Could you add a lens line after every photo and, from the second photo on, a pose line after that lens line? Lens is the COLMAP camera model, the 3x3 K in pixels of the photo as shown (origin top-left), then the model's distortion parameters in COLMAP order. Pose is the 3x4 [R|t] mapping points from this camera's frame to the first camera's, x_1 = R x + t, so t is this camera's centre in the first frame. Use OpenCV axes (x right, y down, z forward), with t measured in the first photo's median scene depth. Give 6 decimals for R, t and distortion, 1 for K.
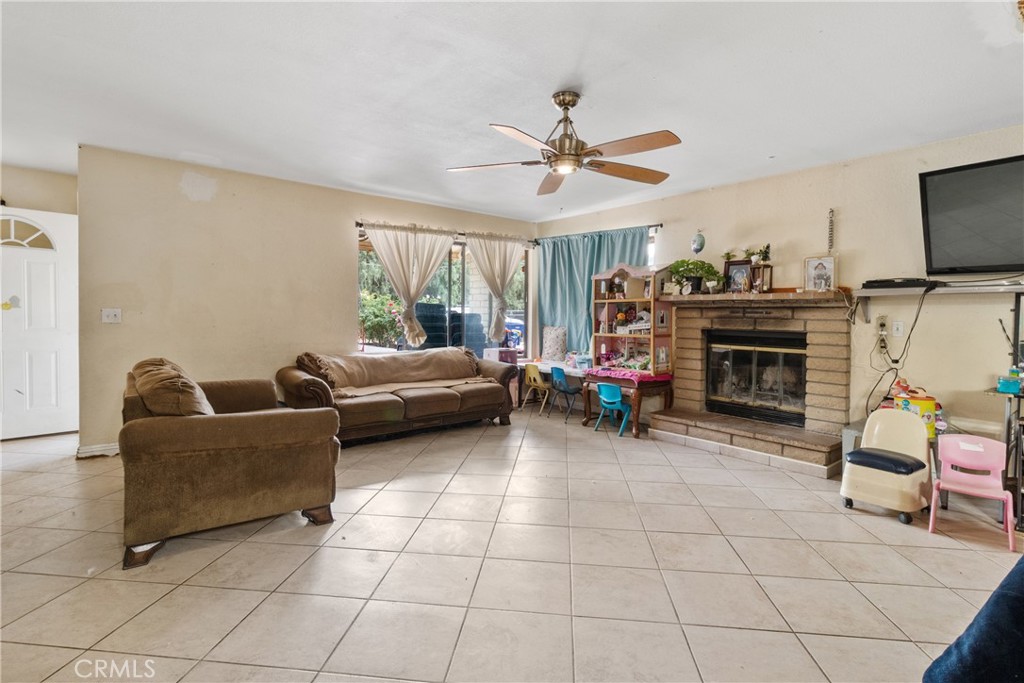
lens RADIAL K [[477.8, 0, 510.4], [0, 477.8, 331.6], [0, 0, 1]] dist [-0.002983, -0.000084]
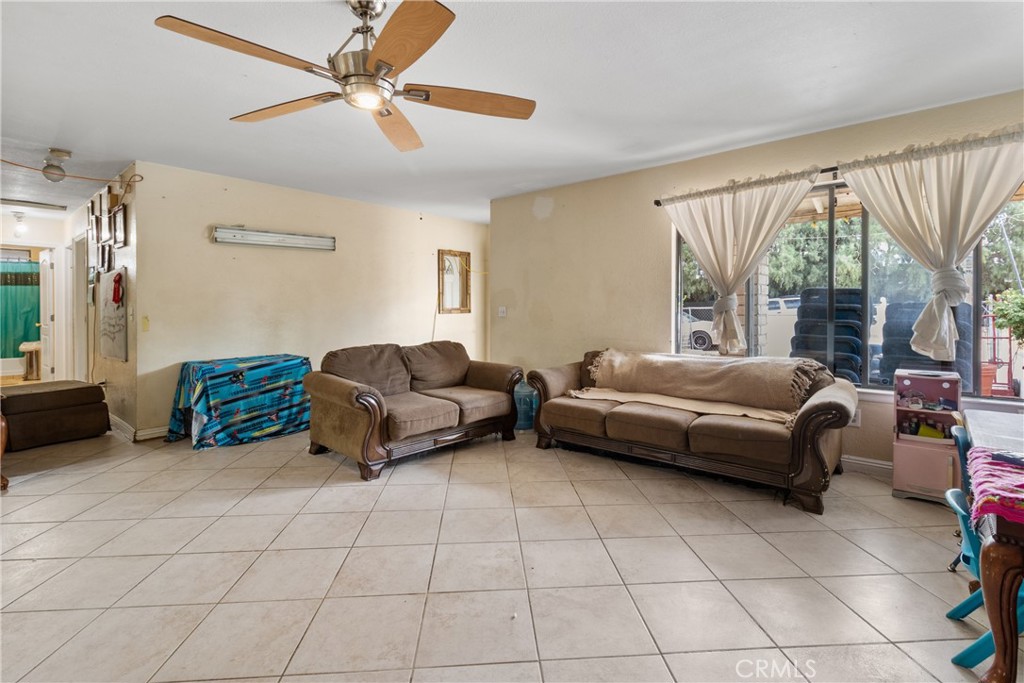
lens RADIAL K [[477.8, 0, 519.1], [0, 477.8, 318.1], [0, 0, 1]] dist [-0.002983, -0.000084]
pose [[0.189144, 0.013087, -0.981862, 0.448850], [-0.016966, 0.999805, 0.010058, -0.021512], [0.981803, 0.014756, 0.189330, 0.564895]]
